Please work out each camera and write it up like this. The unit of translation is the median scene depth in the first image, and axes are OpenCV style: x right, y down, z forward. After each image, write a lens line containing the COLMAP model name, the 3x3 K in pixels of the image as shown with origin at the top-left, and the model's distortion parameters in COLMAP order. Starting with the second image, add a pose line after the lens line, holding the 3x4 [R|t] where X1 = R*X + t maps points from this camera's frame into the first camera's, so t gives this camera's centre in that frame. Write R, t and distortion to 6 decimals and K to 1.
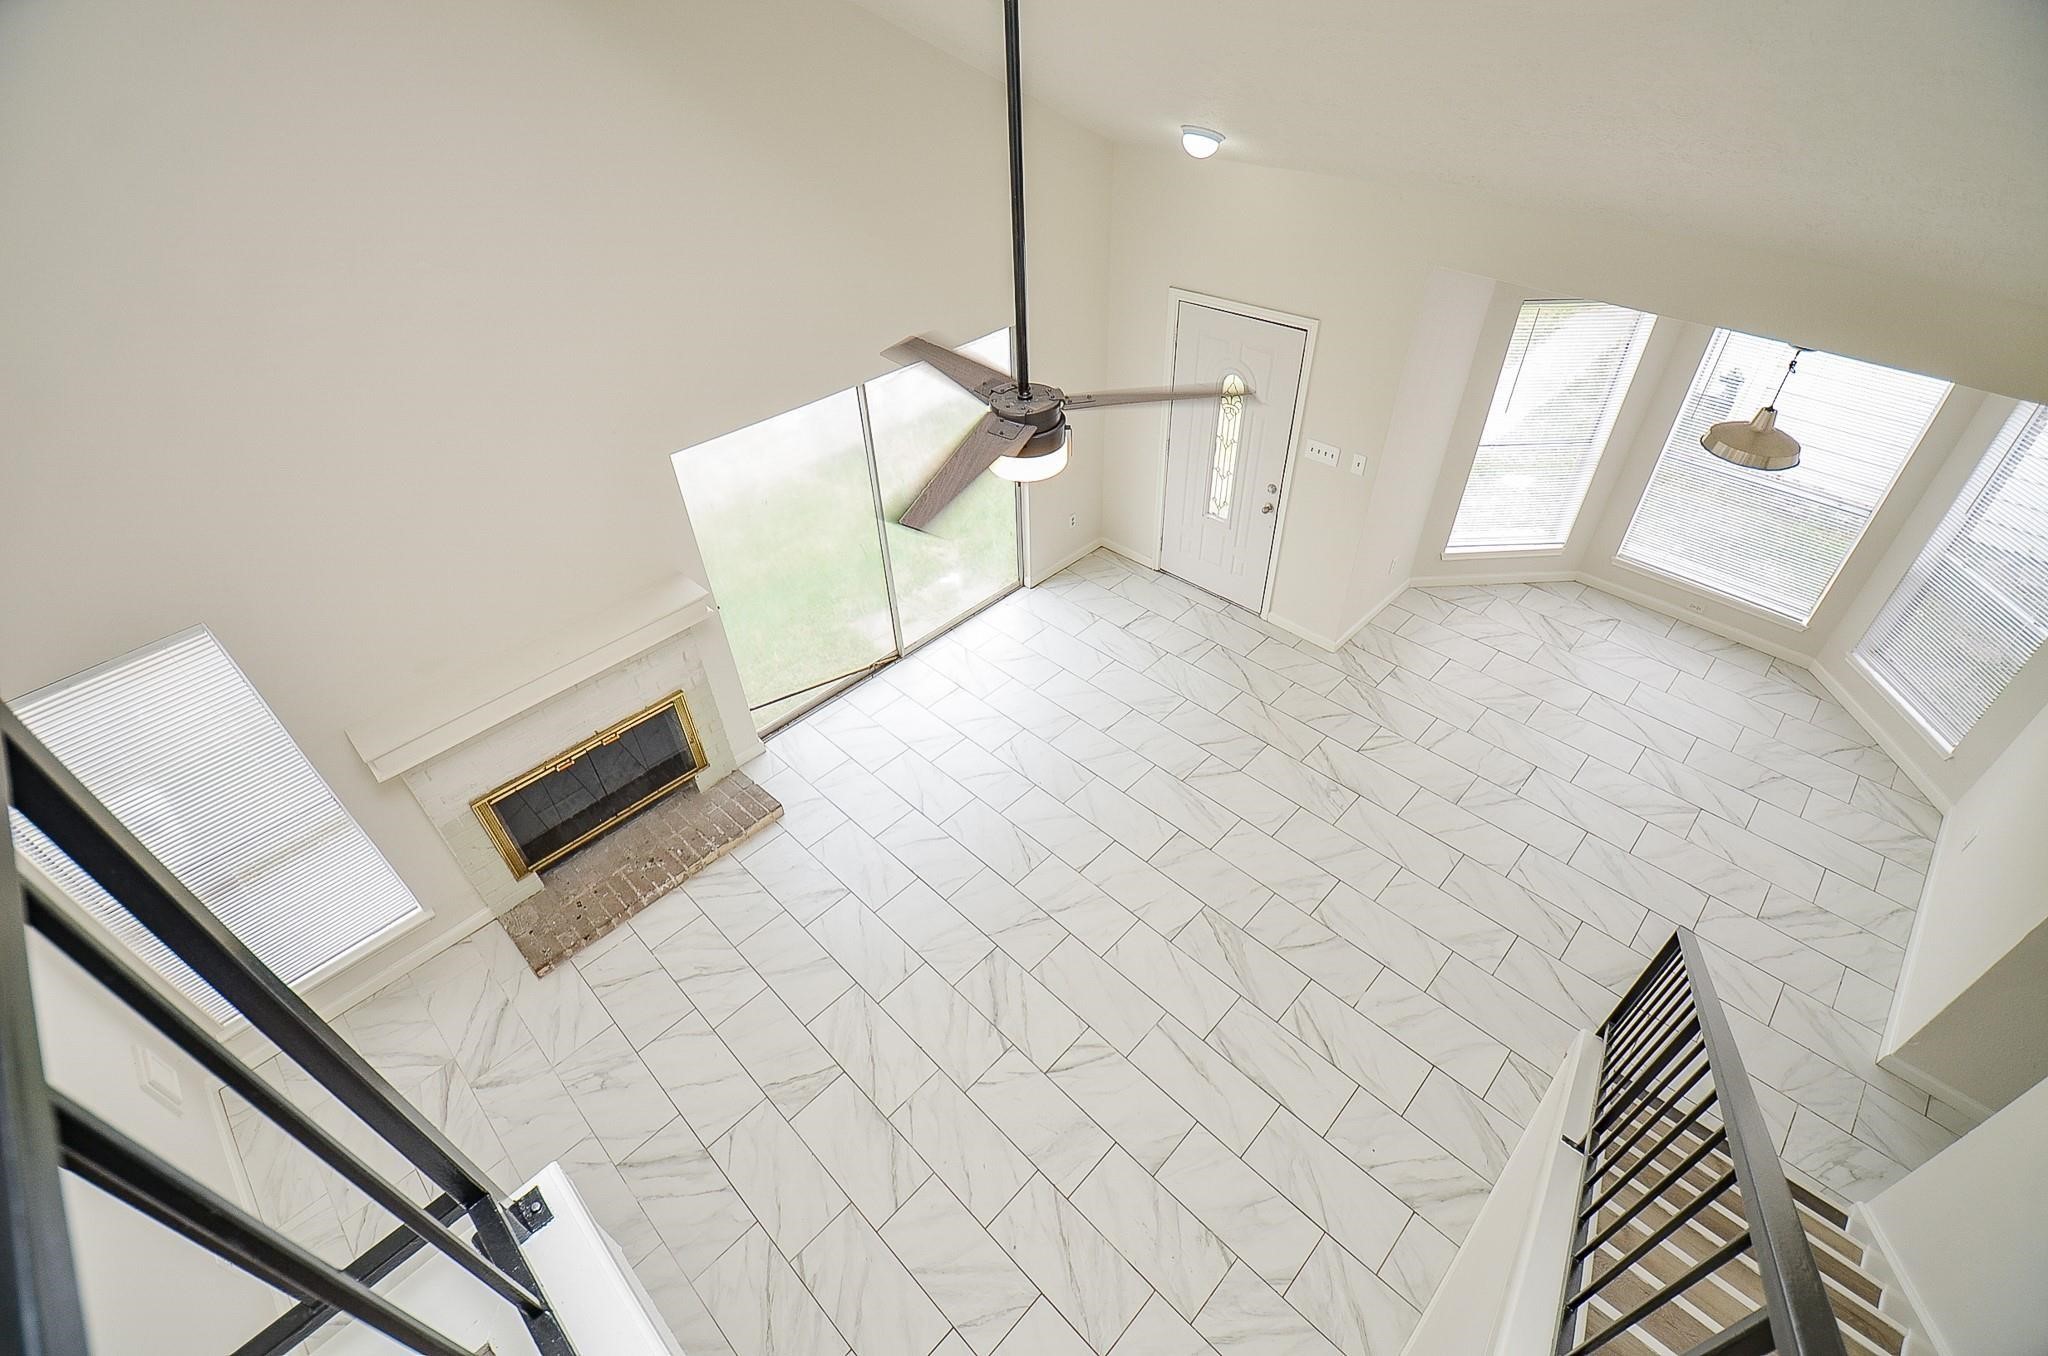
lens RADIAL K [[906.5, 0, 1019.7], [0, 906.5, 659.8], [0, 0, 1]] dist [0.003031, -0.015472]
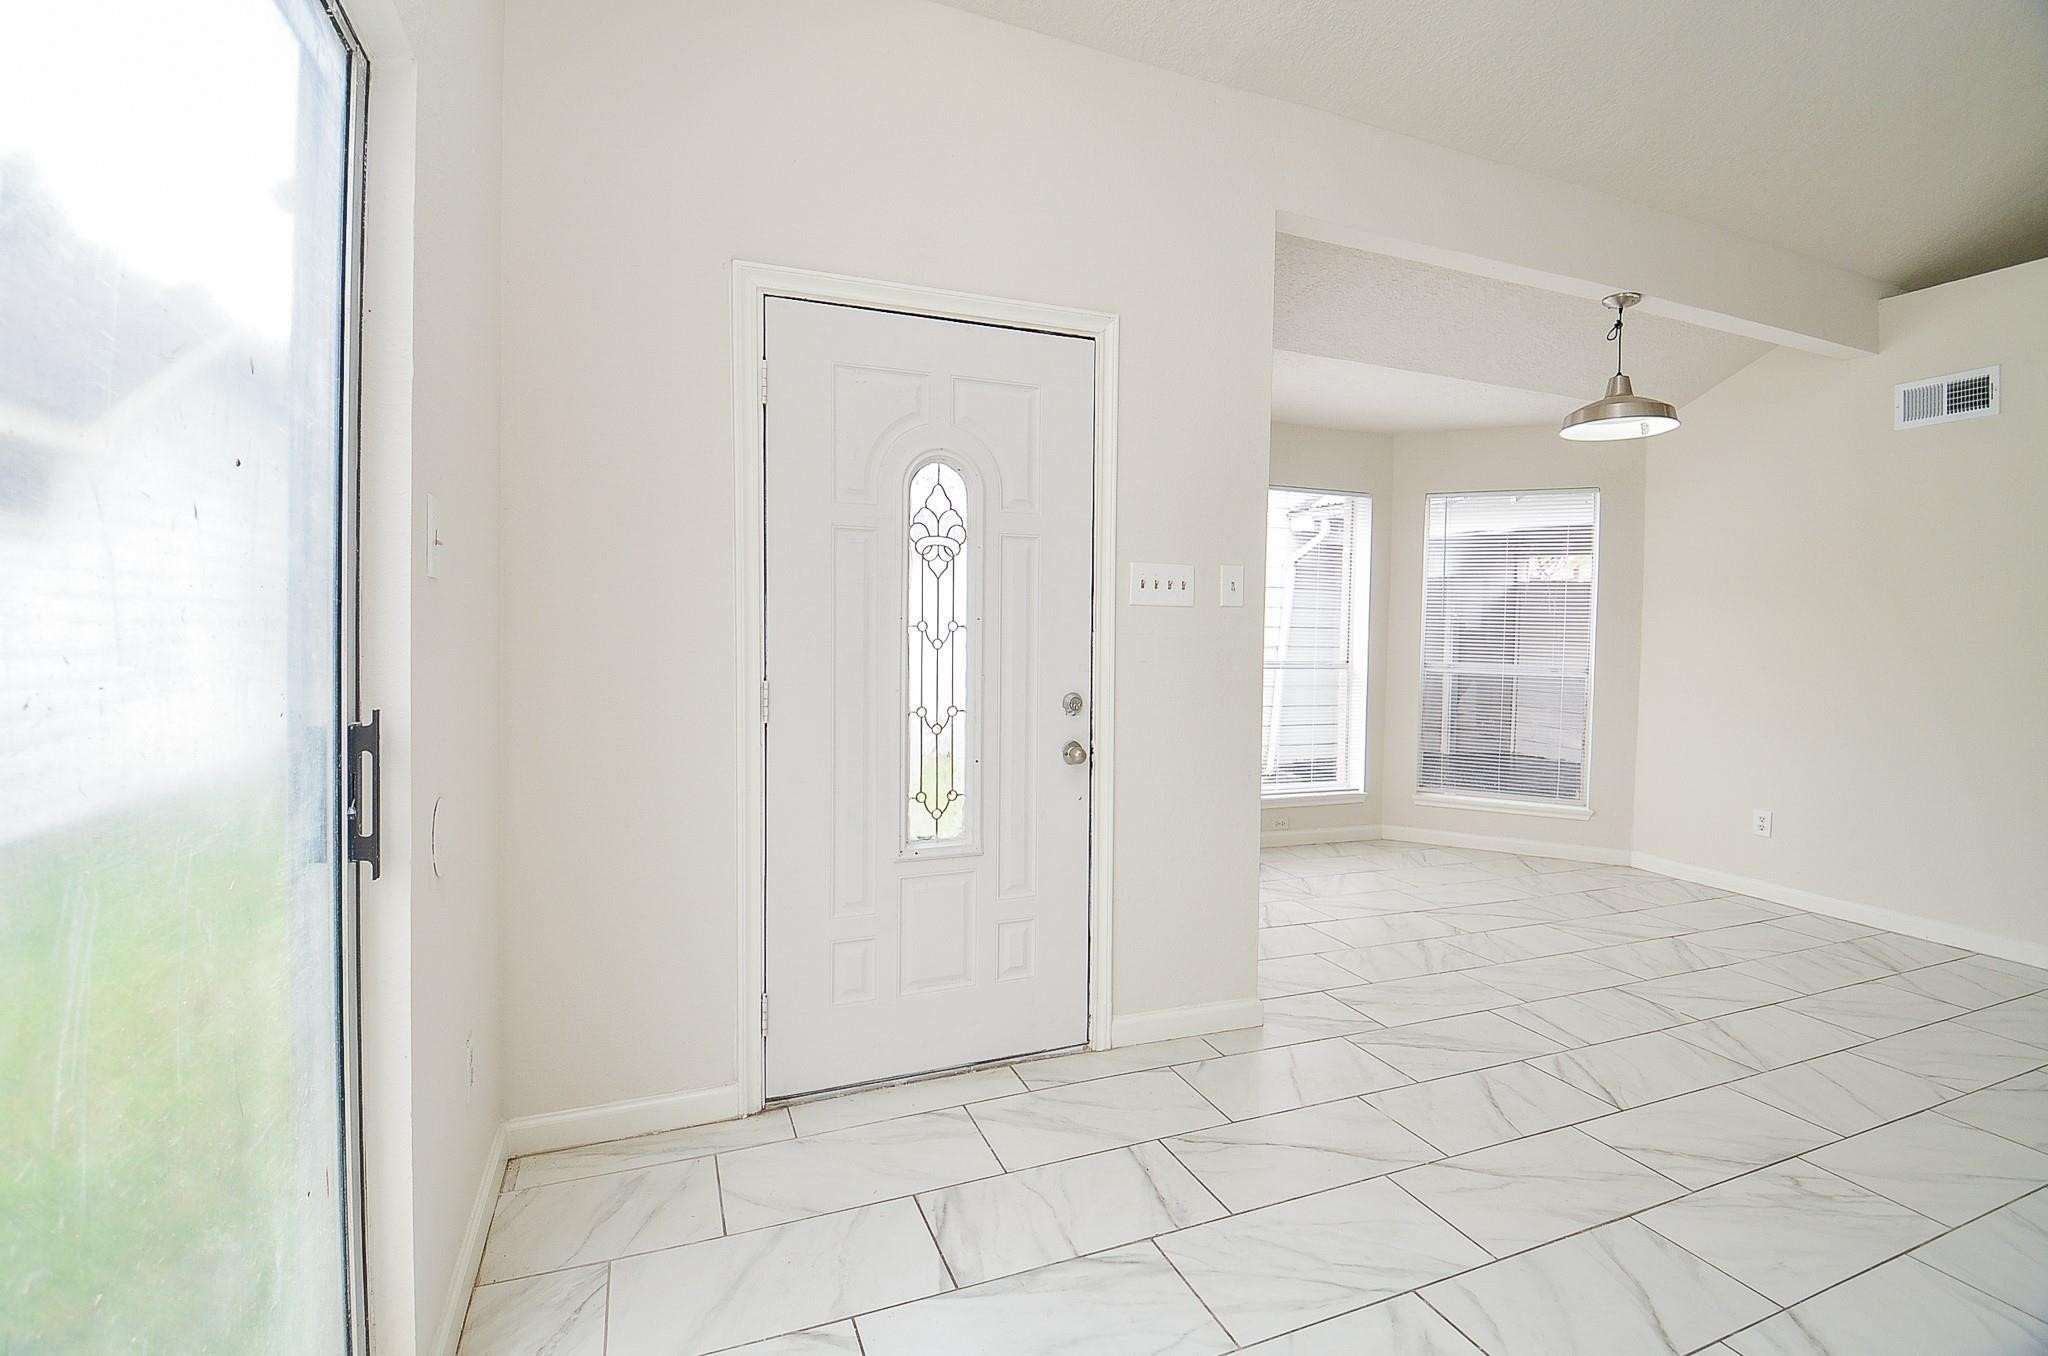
lens RADIAL K [[906.4, 0, 1011.8], [0, 906.4, 660.3], [0, 0, 1]] dist [0.000550, -0.015576]
pose [[0.402916, 0.011218, 0.915168, -0.158295], [0.557830, 0.789723, -0.255272, -0.136351], [-0.725593, 0.613361, 0.311934, 1.073006]]
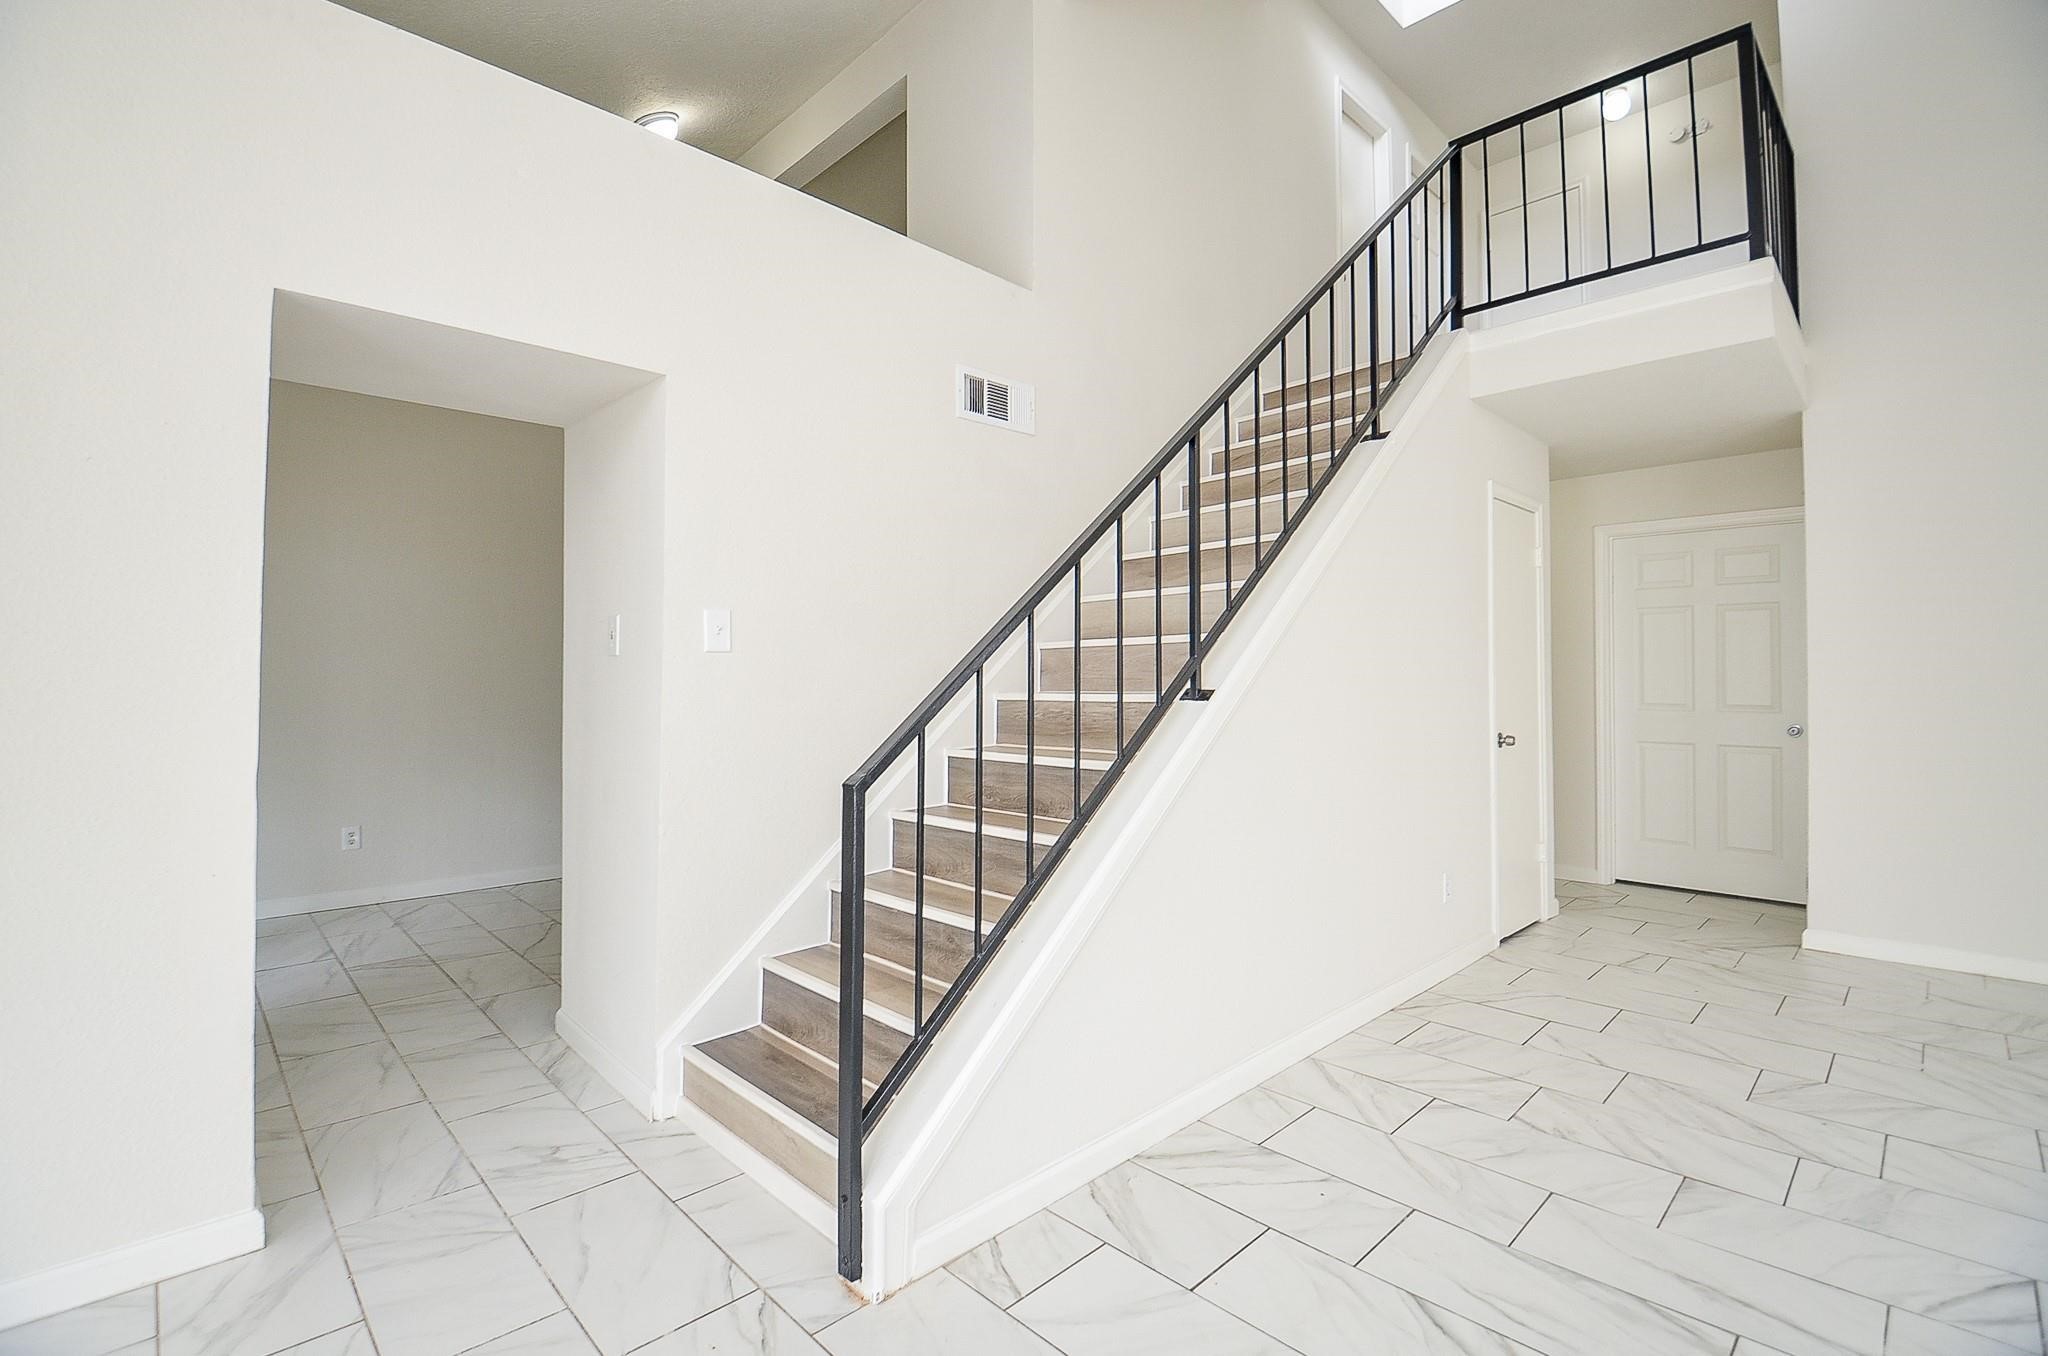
lens RADIAL K [[906.5, 0, 1019.7], [0, 906.5, 659.8], [0, 0, 1]] dist [0.003031, -0.015472]
pose [[-0.999465, 0.025873, 0.020018, 0.435351], [0.032711, 0.784013, 0.619882, -0.063627], [0.000343, 0.620206, -0.784439, 0.960492]]
